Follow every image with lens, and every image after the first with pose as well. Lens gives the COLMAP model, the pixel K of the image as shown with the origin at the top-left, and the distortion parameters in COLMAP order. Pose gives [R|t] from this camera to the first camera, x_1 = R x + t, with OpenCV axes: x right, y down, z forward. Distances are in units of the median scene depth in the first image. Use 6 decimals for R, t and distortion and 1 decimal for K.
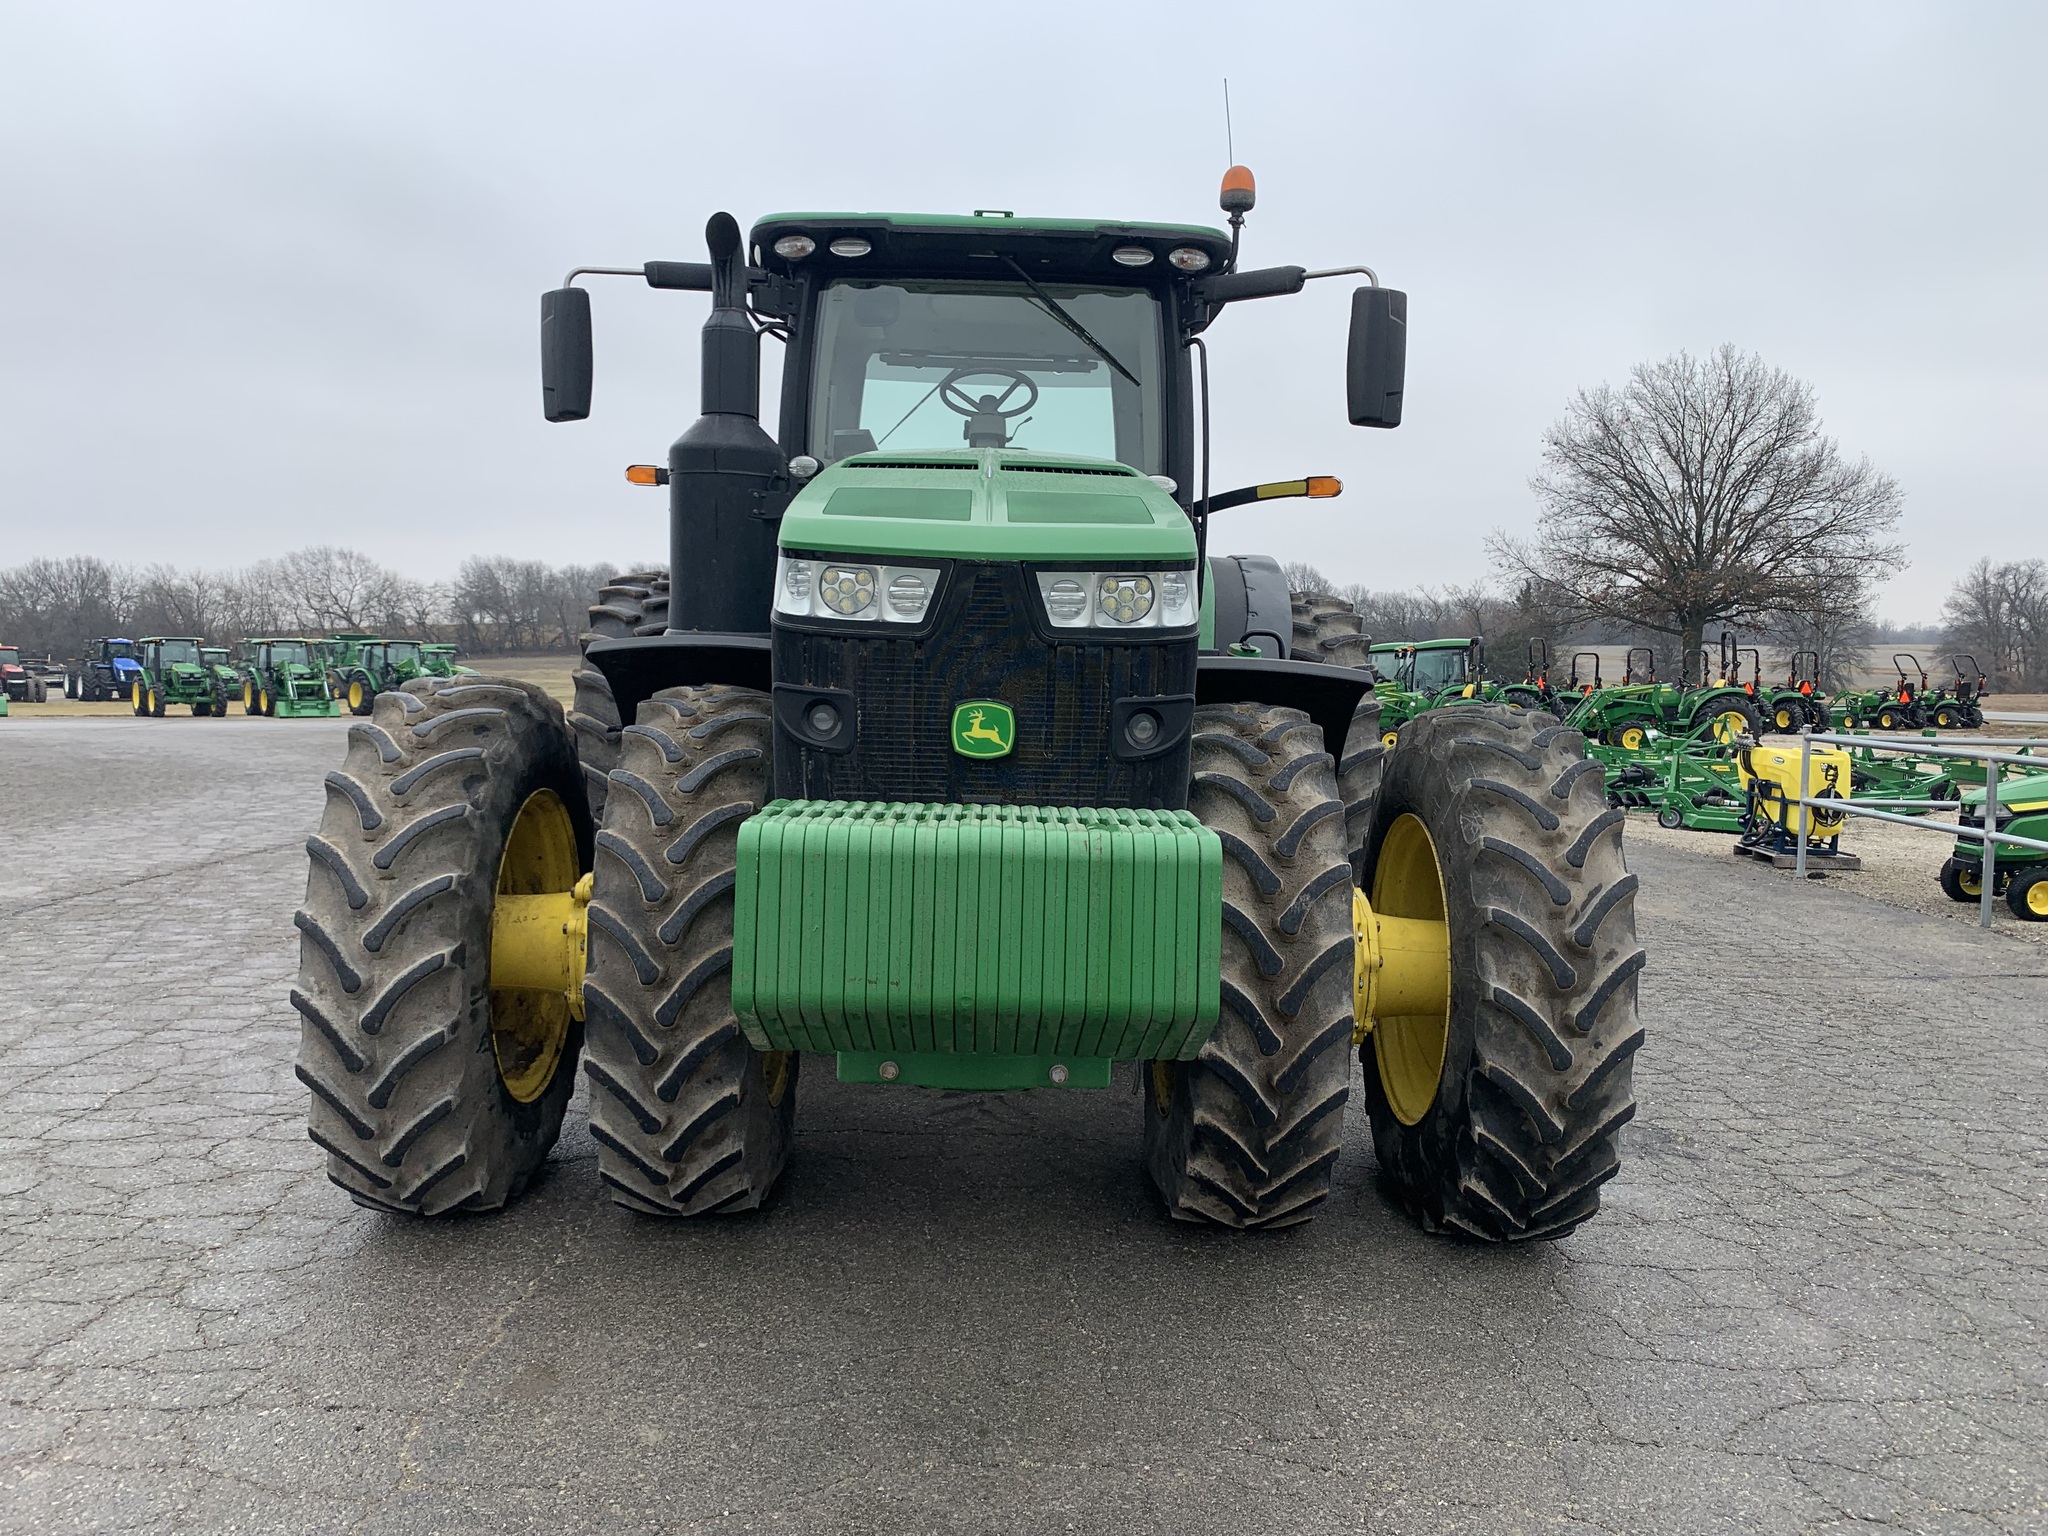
lens RADIAL K [[1555.7, 0, 1003.3], [0, 1555.7, 765.1], [0, 0, 1]] dist [0.033566, -0.040153]
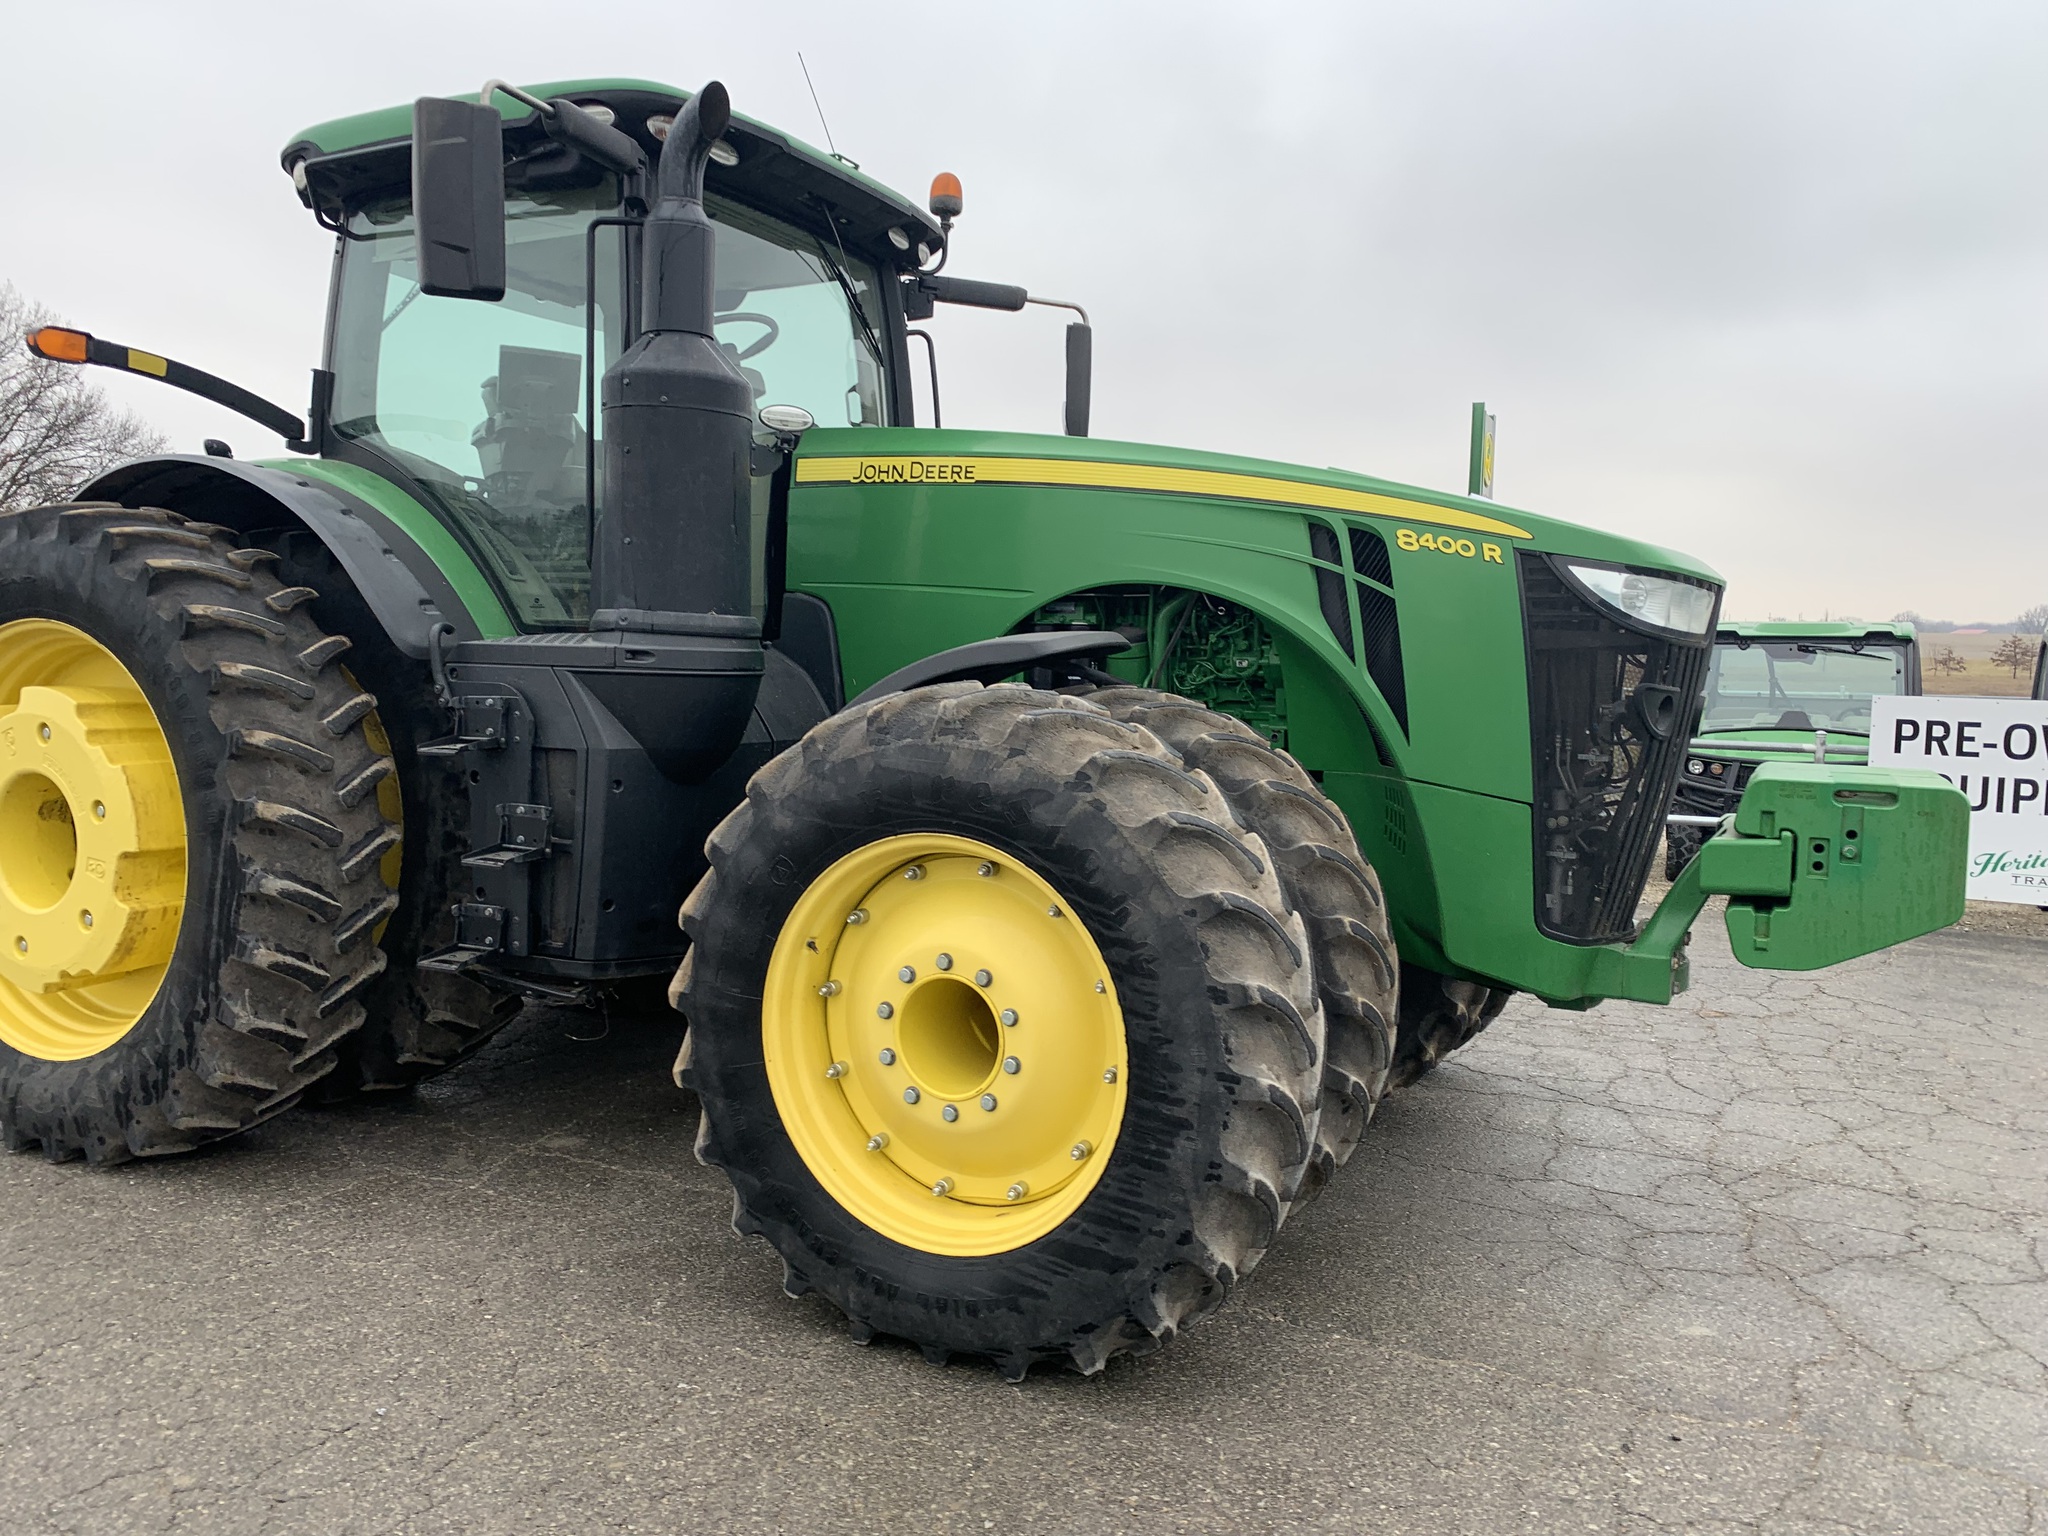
lens RADIAL K [[1555.7, 0, 1029.1], [0, 1555.7, 748.2], [0, 0, 1]] dist [0.033566, -0.040153]
pose [[0.460655, -0.067630, 0.884999, -1.153260], [0.051198, 0.997457, 0.049575, -0.070208], [-0.886102, 0.022473, 0.462946, 0.703030]]
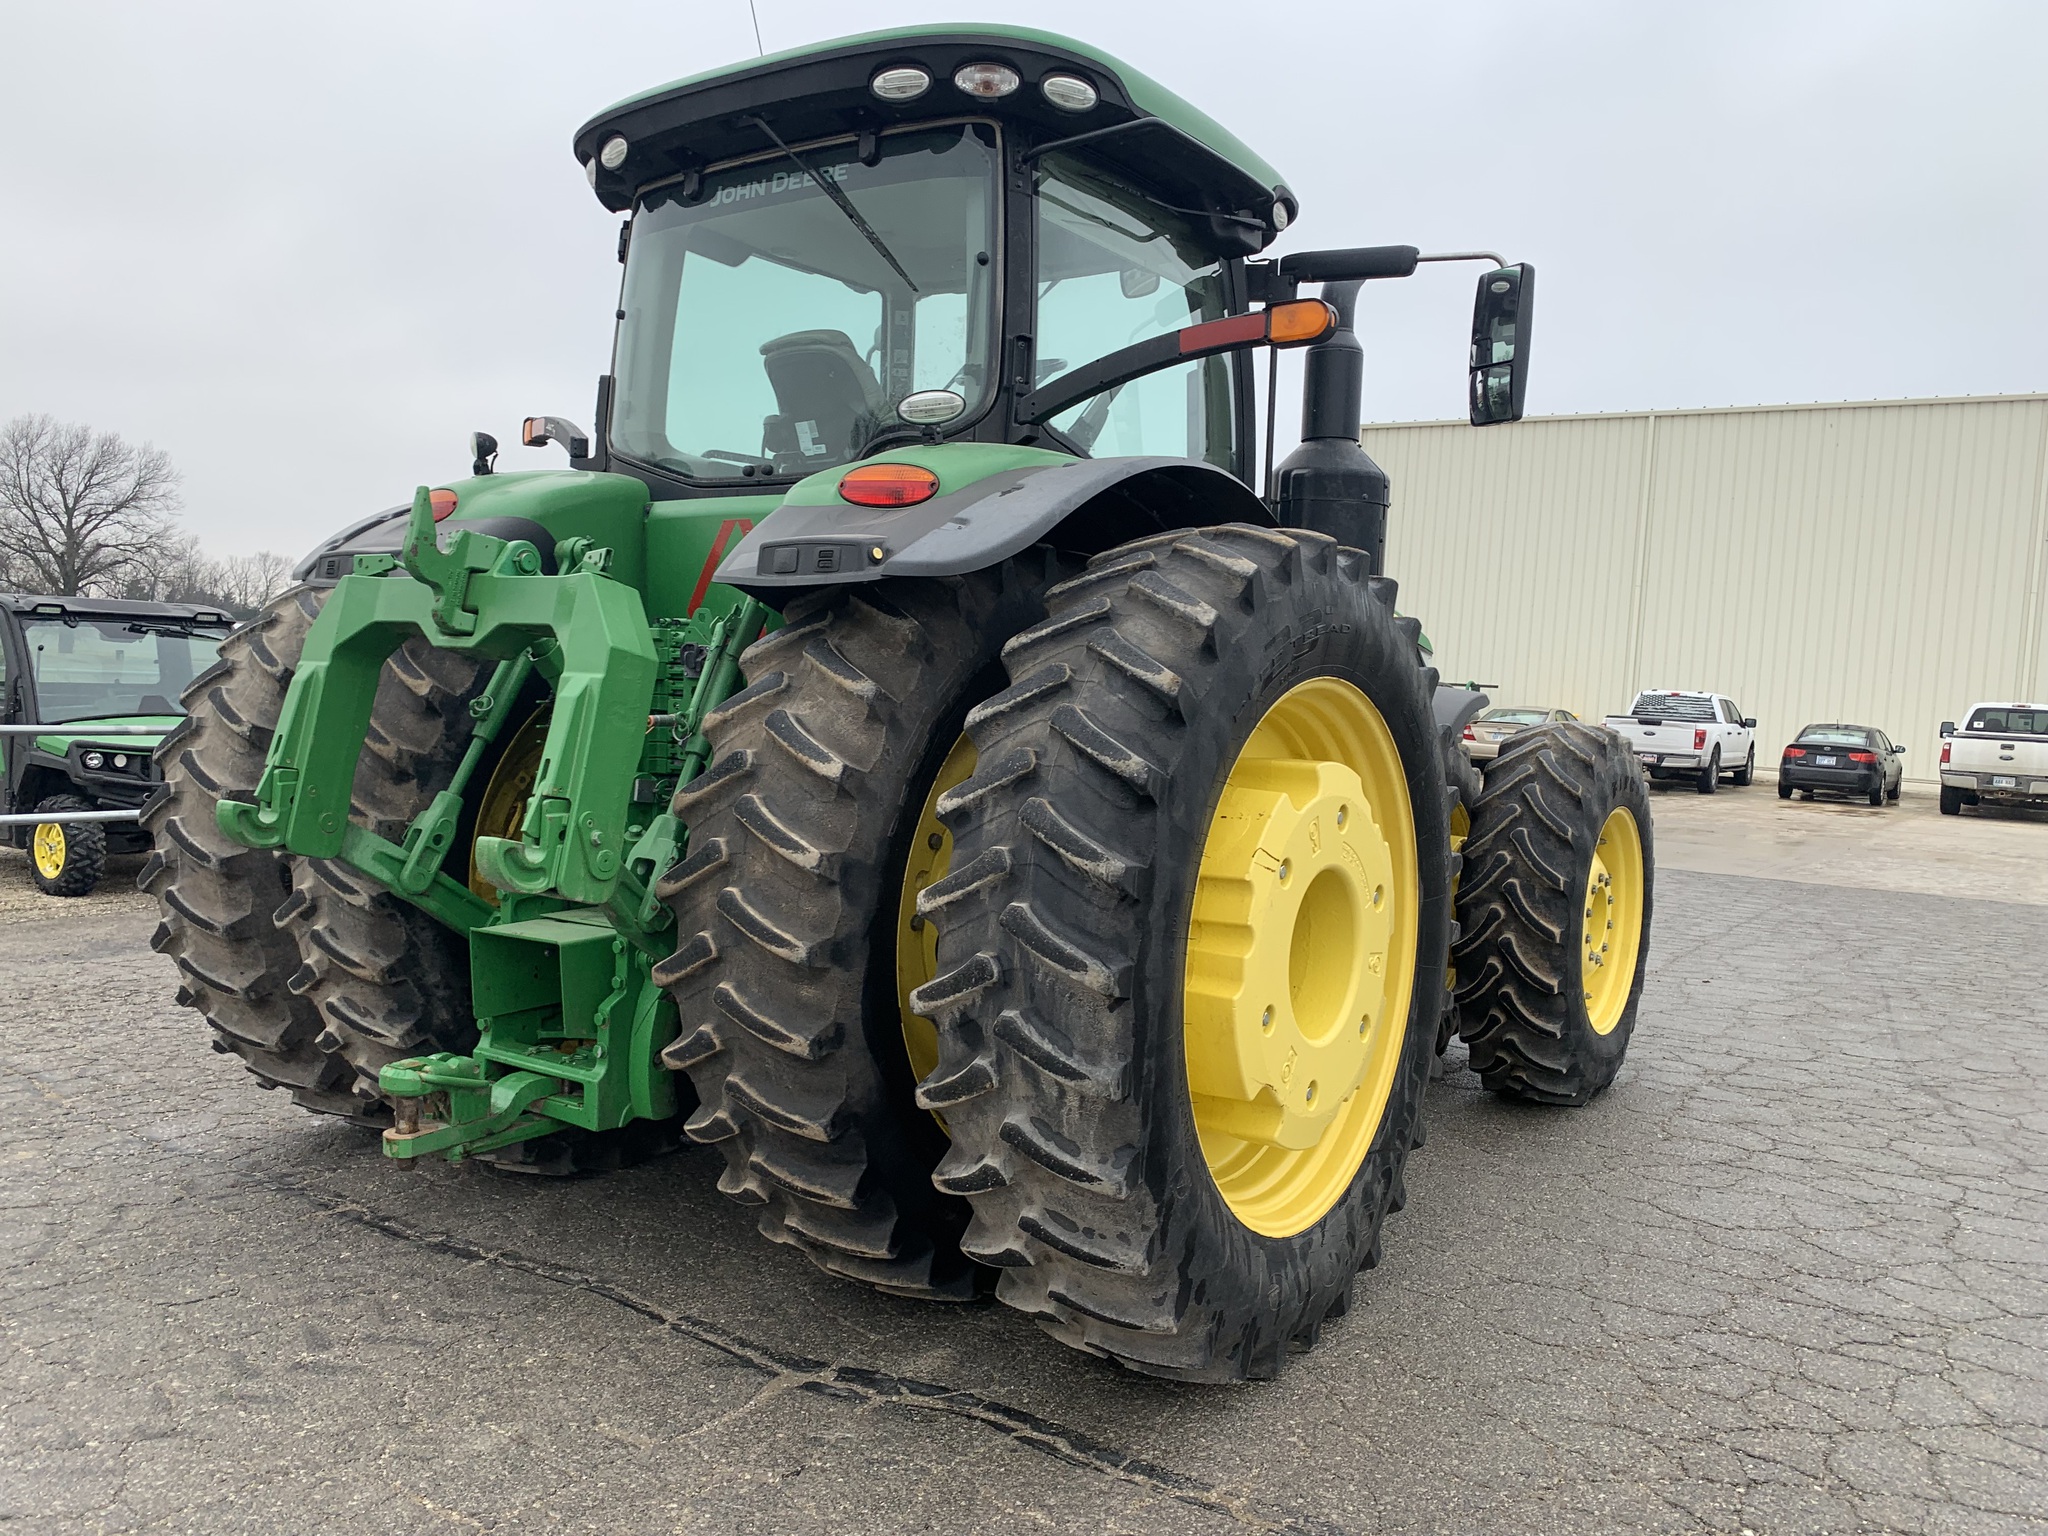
lens RADIAL K [[1555.7, 0, 1031.7], [0, 1555.7, 766.2], [0, 0, 1]] dist [0.033566, -0.040153]
pose [[-0.817436, -0.085678, 0.569612, -0.843083], [-0.020328, 0.992551, 0.120122, -0.198612], [-0.575661, 0.086612, -0.813089, 2.726021]]
